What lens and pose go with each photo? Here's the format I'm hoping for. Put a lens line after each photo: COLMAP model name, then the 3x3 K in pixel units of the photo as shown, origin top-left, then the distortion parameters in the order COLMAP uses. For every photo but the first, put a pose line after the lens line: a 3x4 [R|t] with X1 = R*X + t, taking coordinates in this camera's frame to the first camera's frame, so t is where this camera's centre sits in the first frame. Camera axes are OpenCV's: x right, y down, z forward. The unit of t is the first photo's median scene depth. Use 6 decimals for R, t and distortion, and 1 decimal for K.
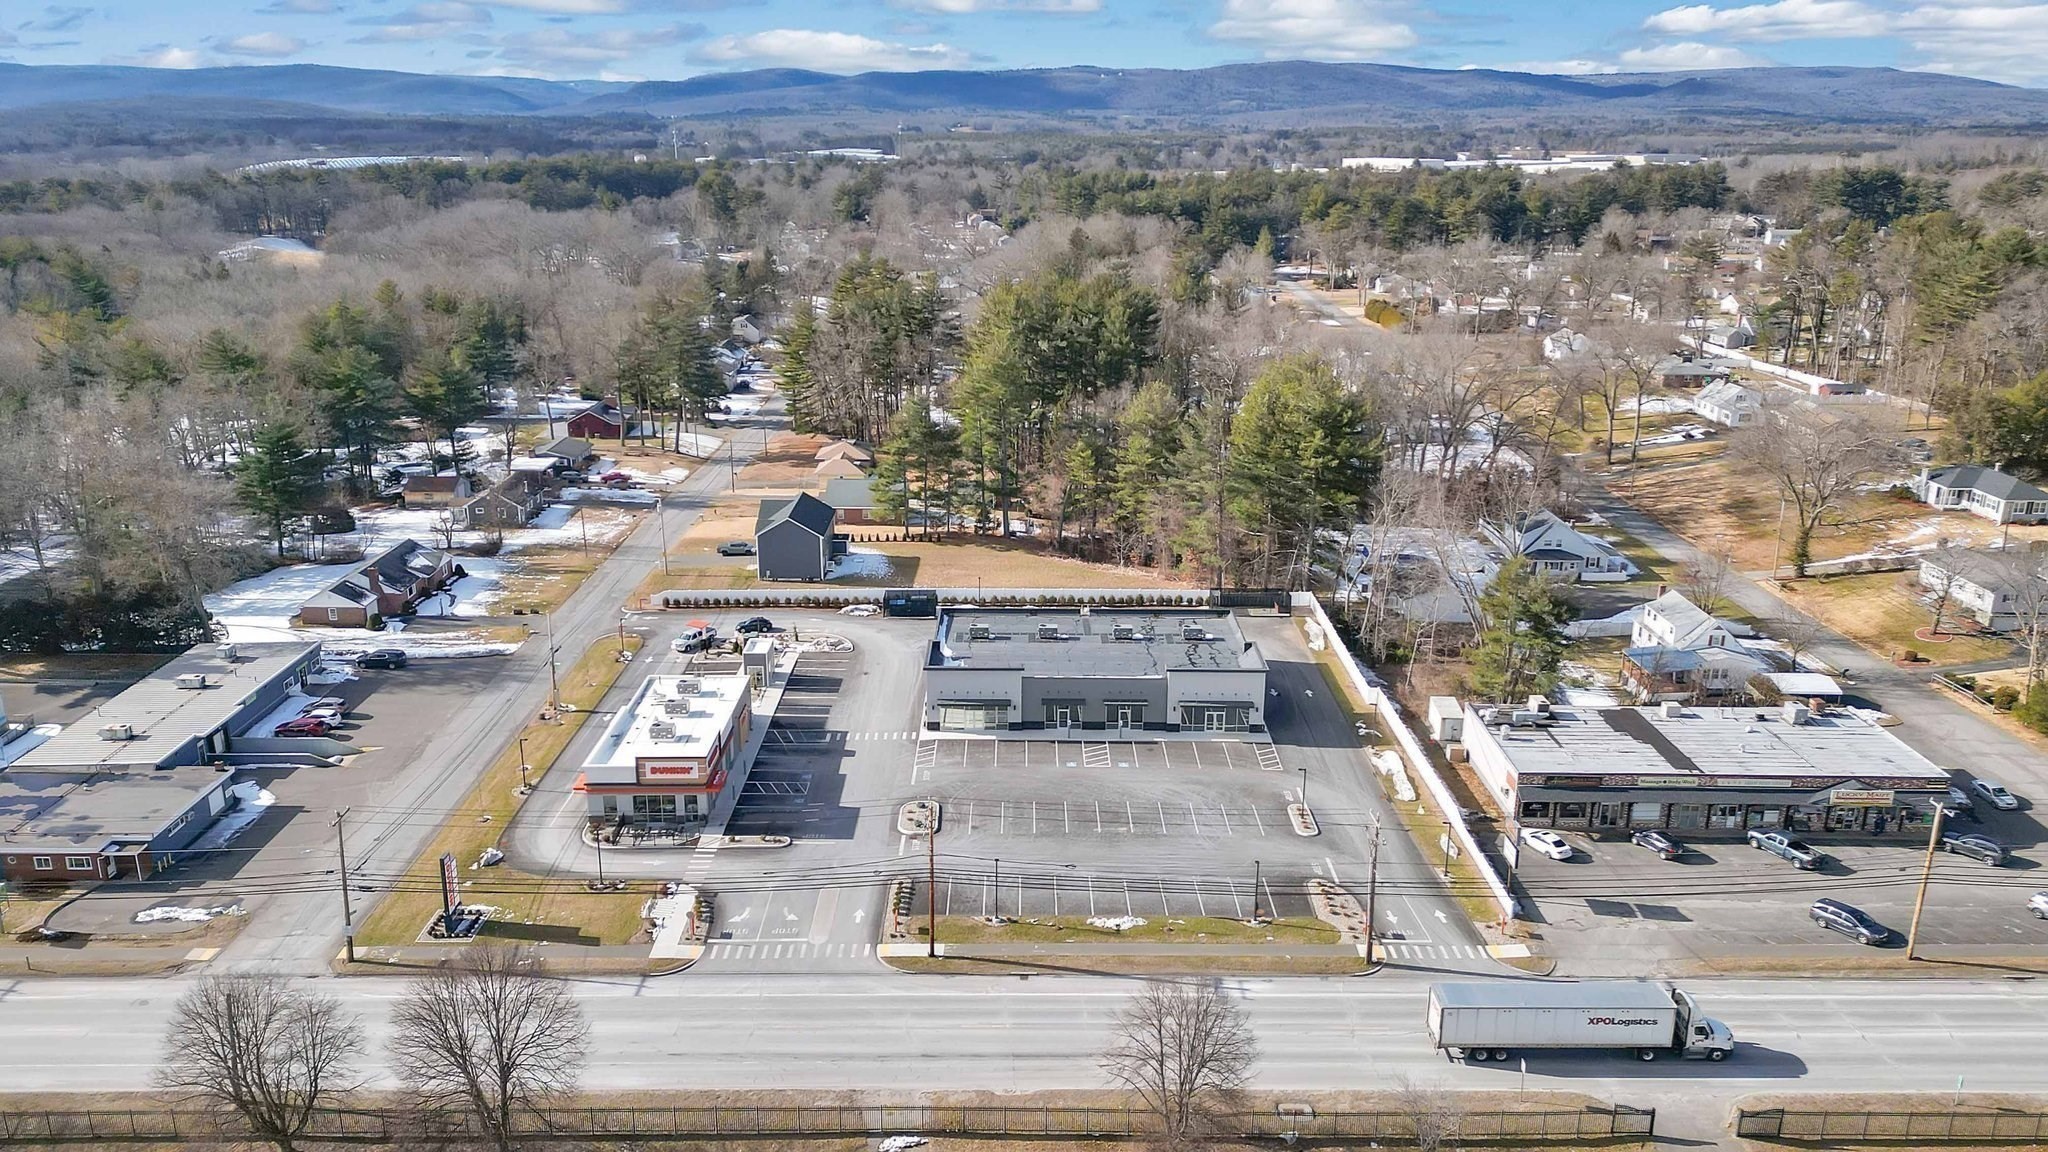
lens RADIAL K [[1421.8, 0, 1056.6], [0, 1421.8, 413.3], [0, 0, 1]] dist [0.083824, -0.082928]
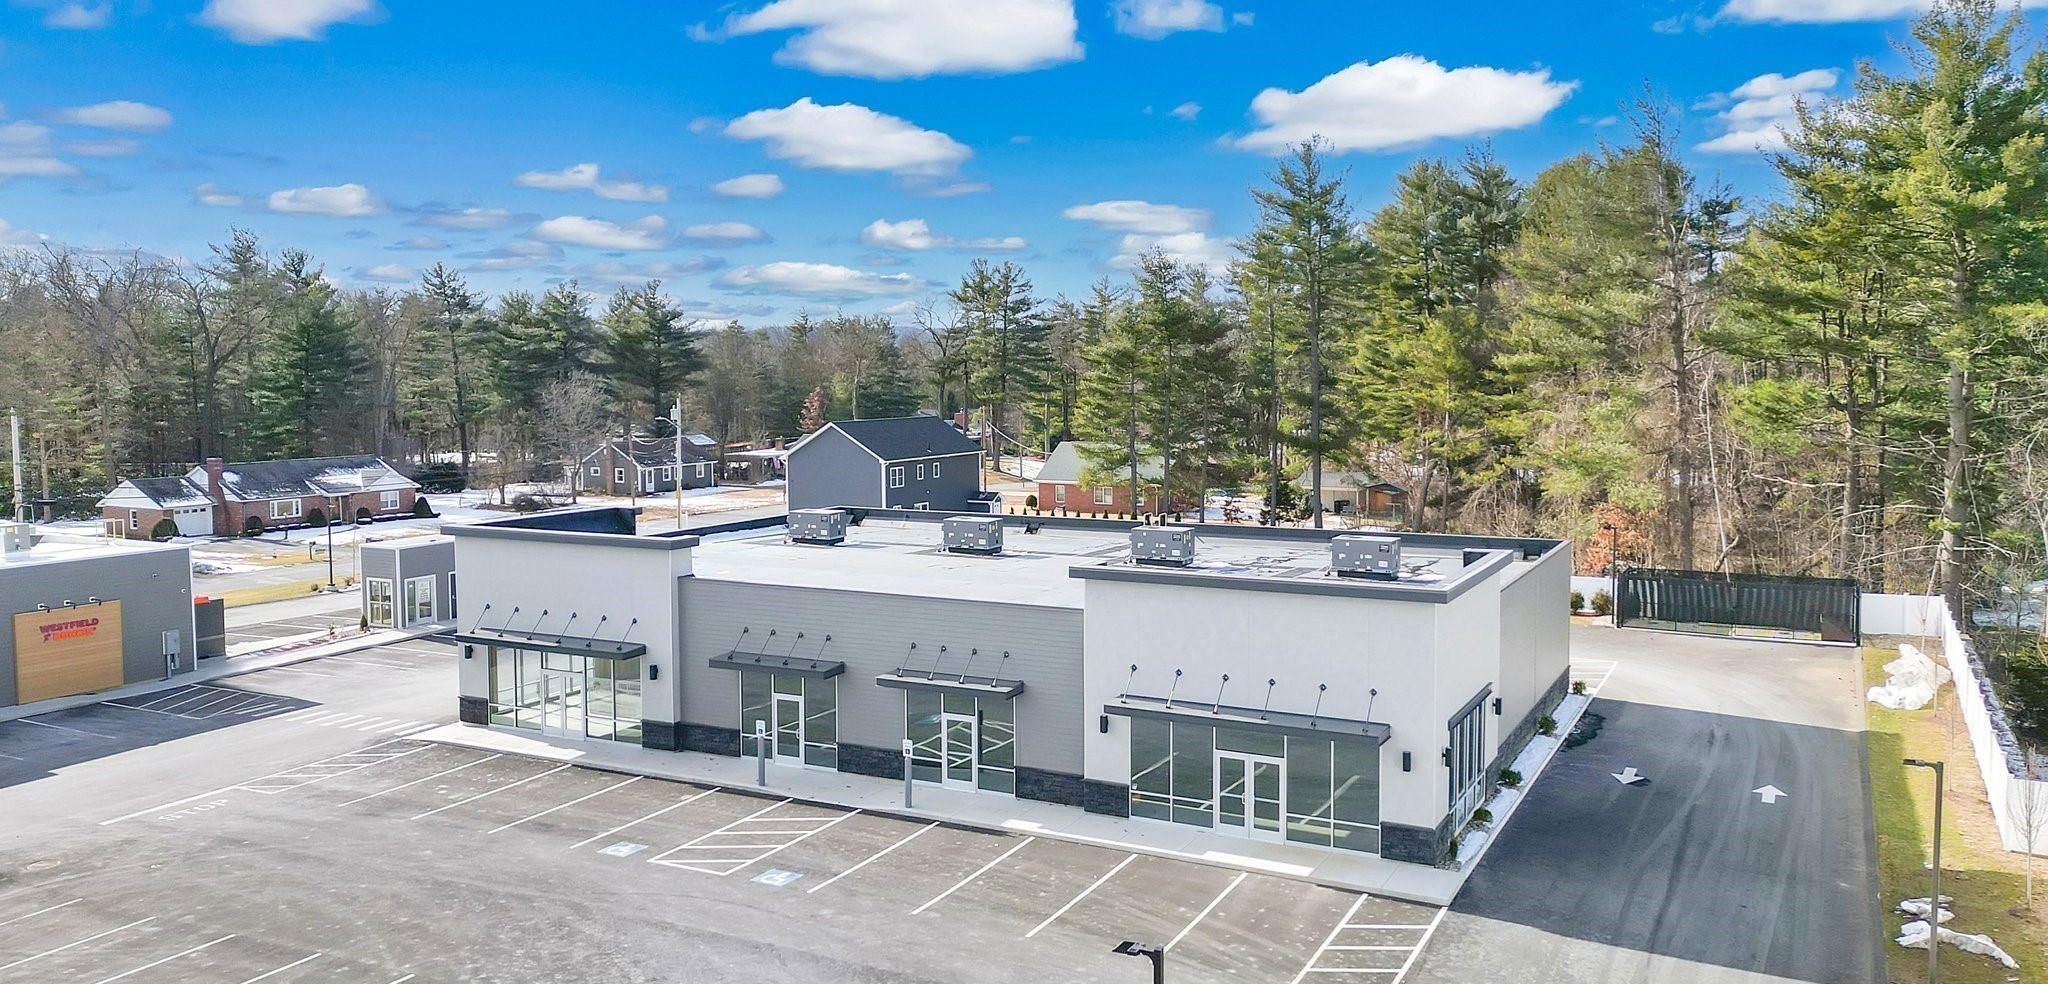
lens RADIAL K [[1463.1, 0, 1073.9], [0, 1463.1, 489.3], [0, 0, 1]] dist [0.099909, -0.091950]
pose [[0.882402, 0.023685, -0.469900, 0.171048], [-0.073060, 0.993515, -0.087118, 0.155265], [0.464790, 0.111203, 0.878410, 0.621487]]
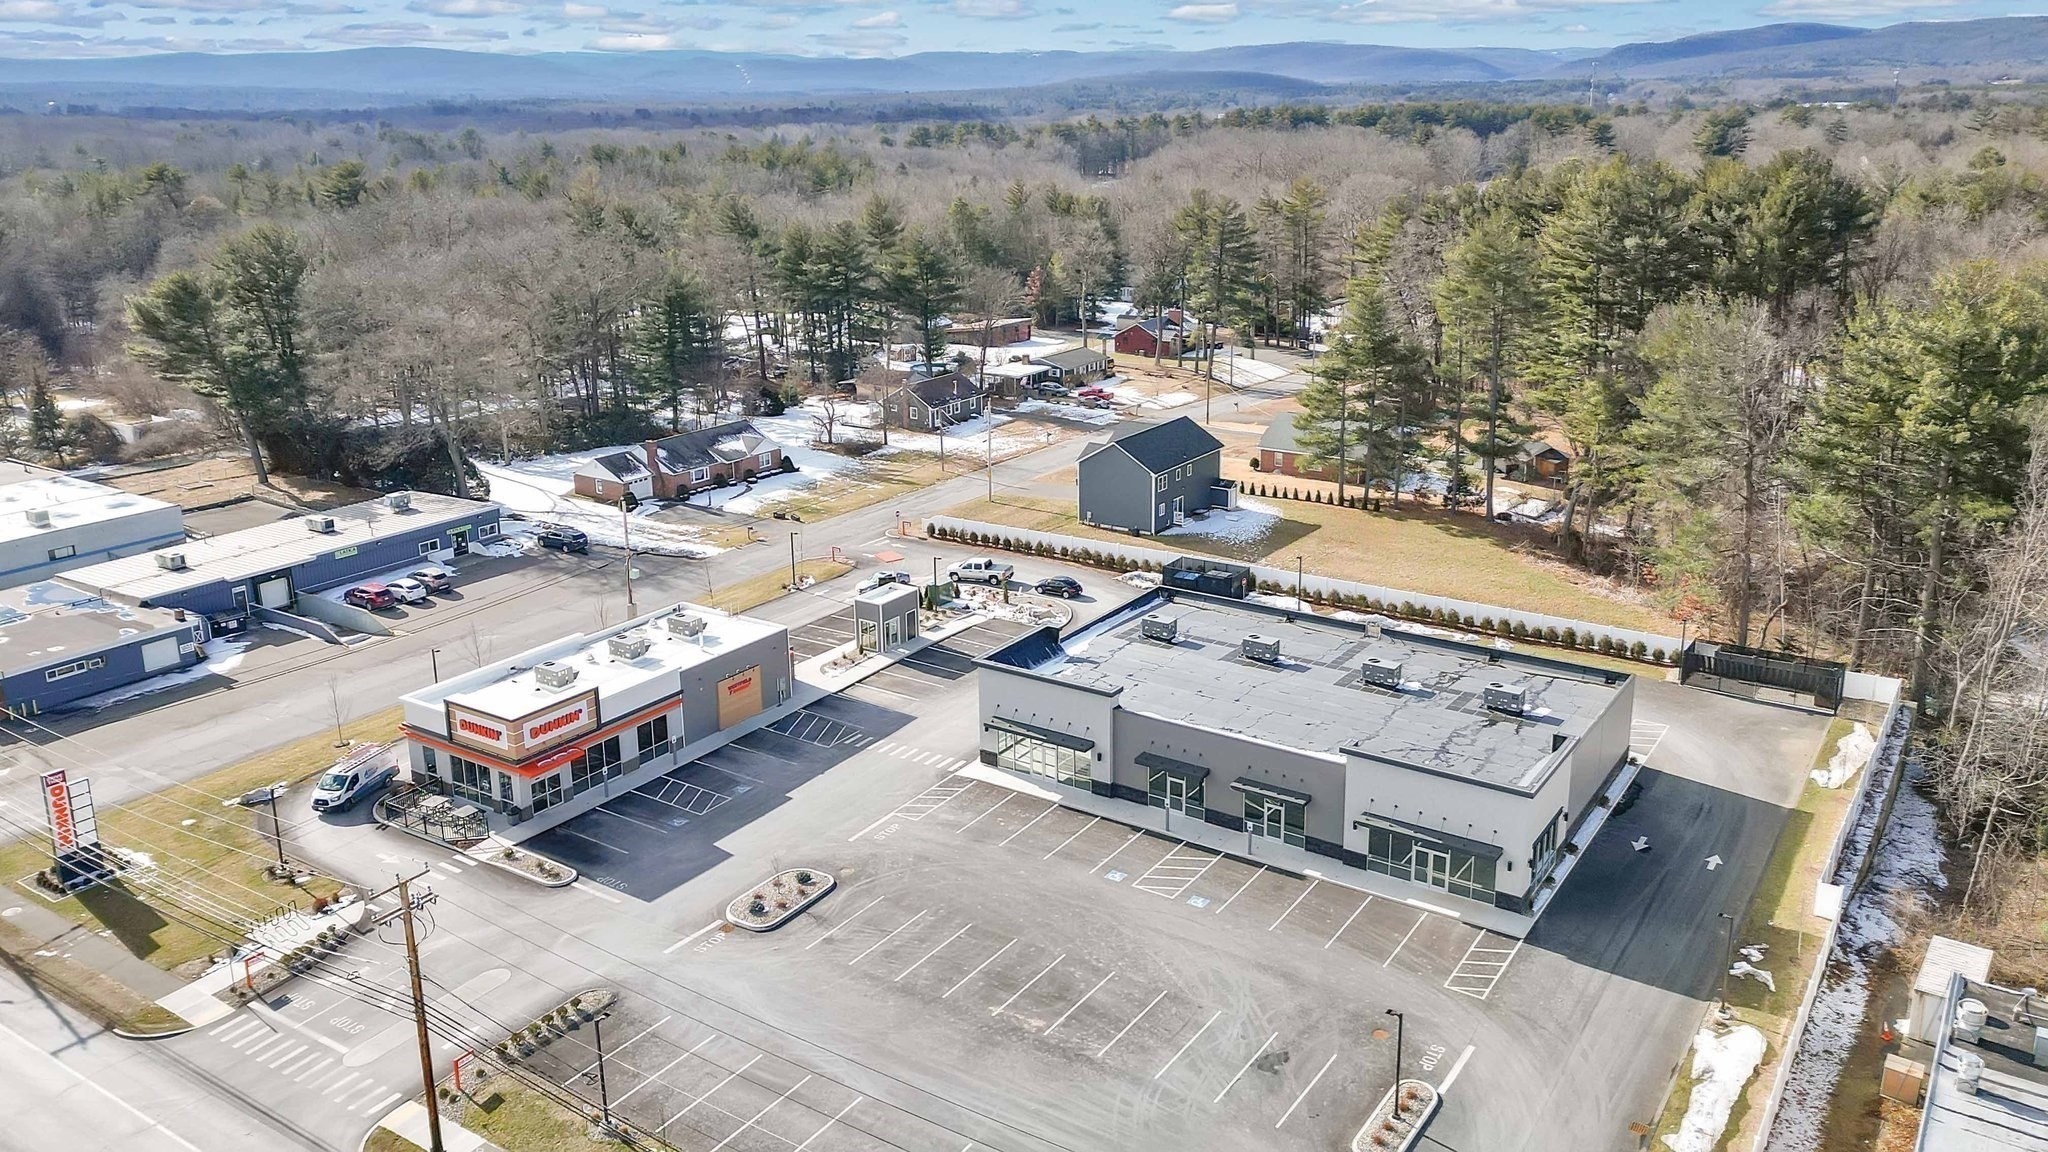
lens RADIAL K [[1512.3, 0, 1106.5], [0, 1512.3, 527.3], [0, 0, 1]] dist [0.105765, -0.125256]
pose [[0.837204, 0.132509, -0.530595, 0.238791], [-0.088318, 0.990227, 0.107941, 0.038675], [0.539713, -0.043508, 0.840724, 0.402883]]
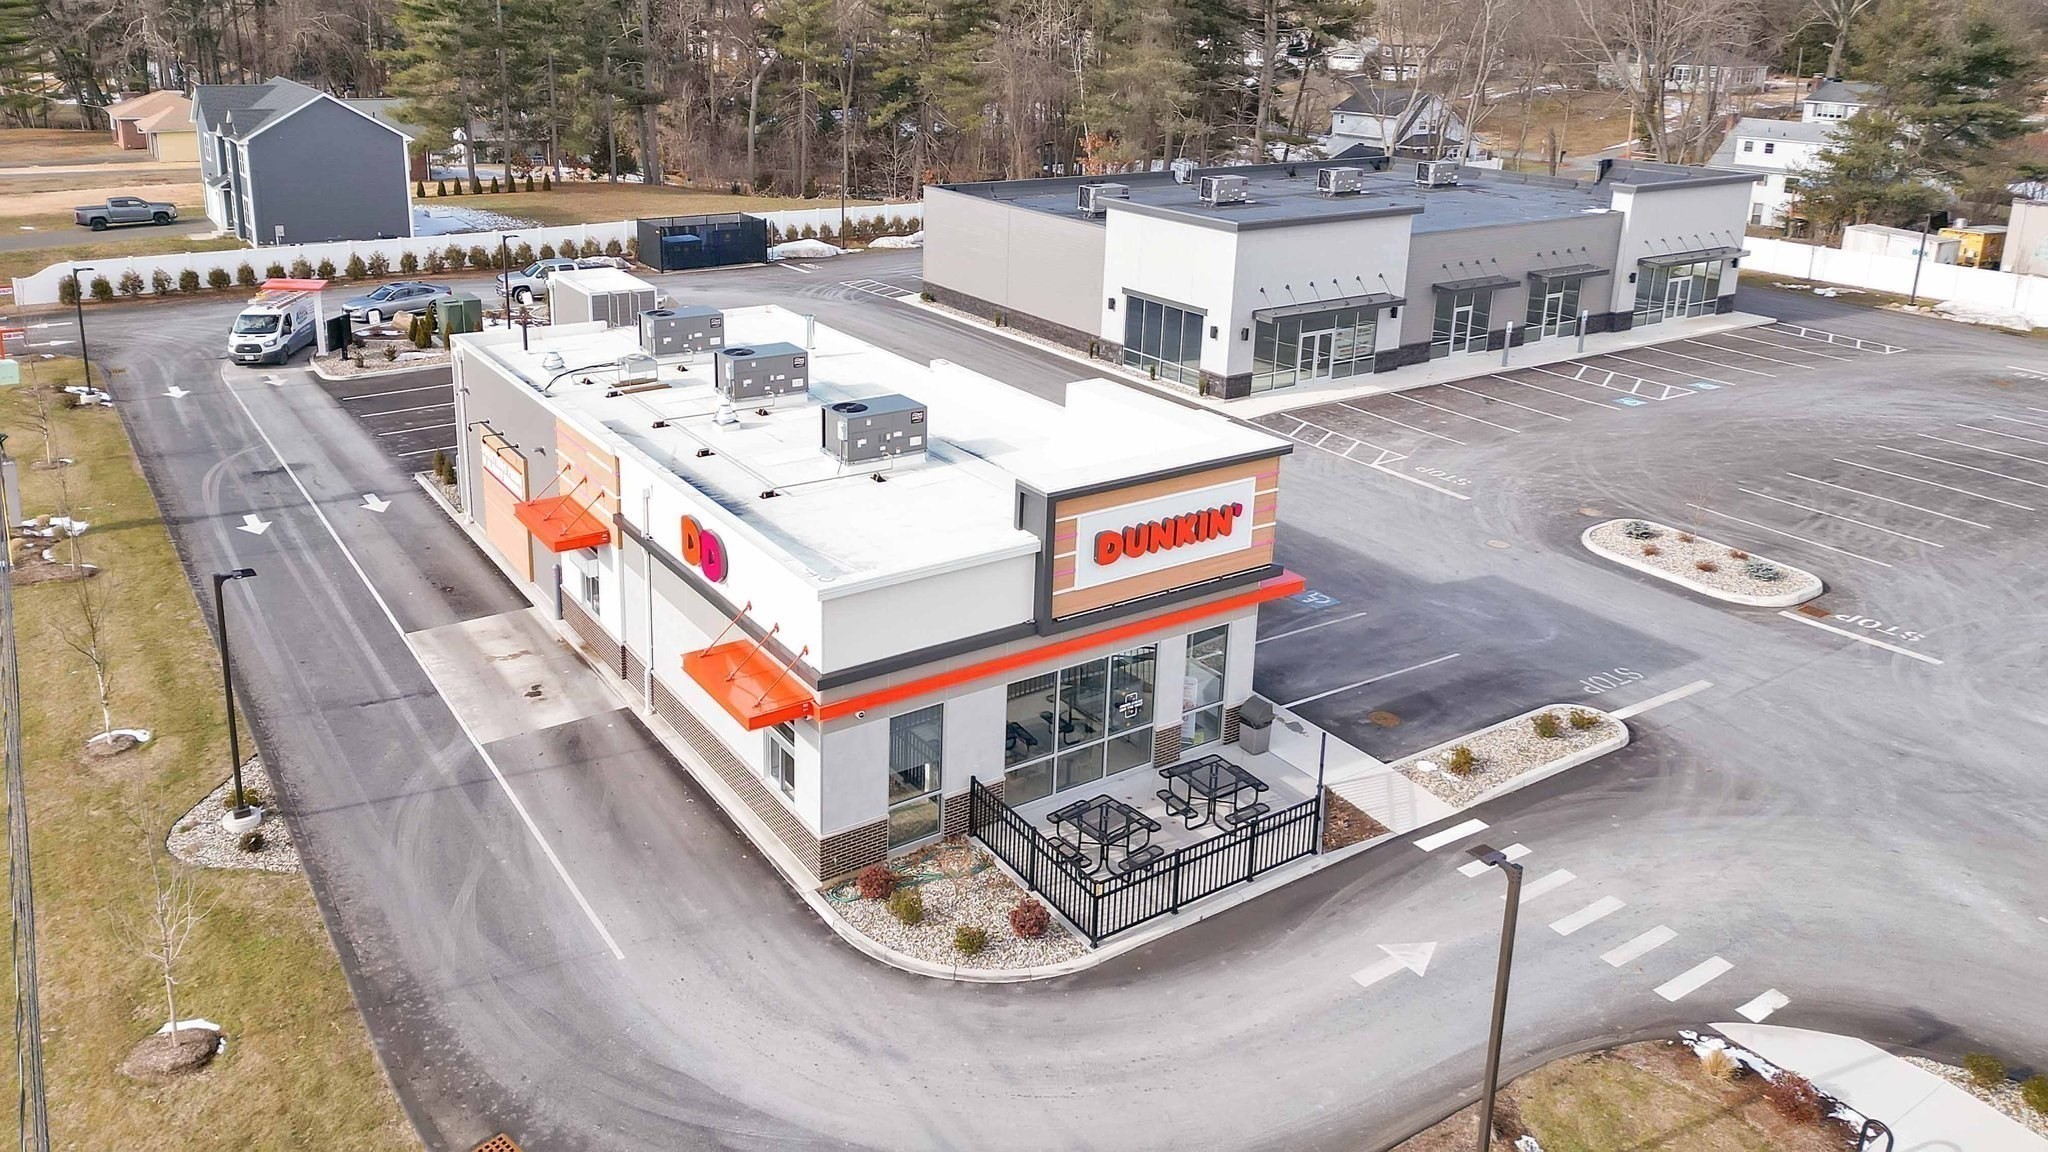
lens RADIAL K [[1444.0, 0, 941.0], [0, 1444.0, 367.7], [0, 0, 1]] dist [0.054499, -0.049231]
pose [[0.854508, -0.124594, 0.504275, -0.288799], [0.085655, 0.991315, 0.099786, 0.140460], [-0.512328, -0.042074, 0.857759, 0.588746]]
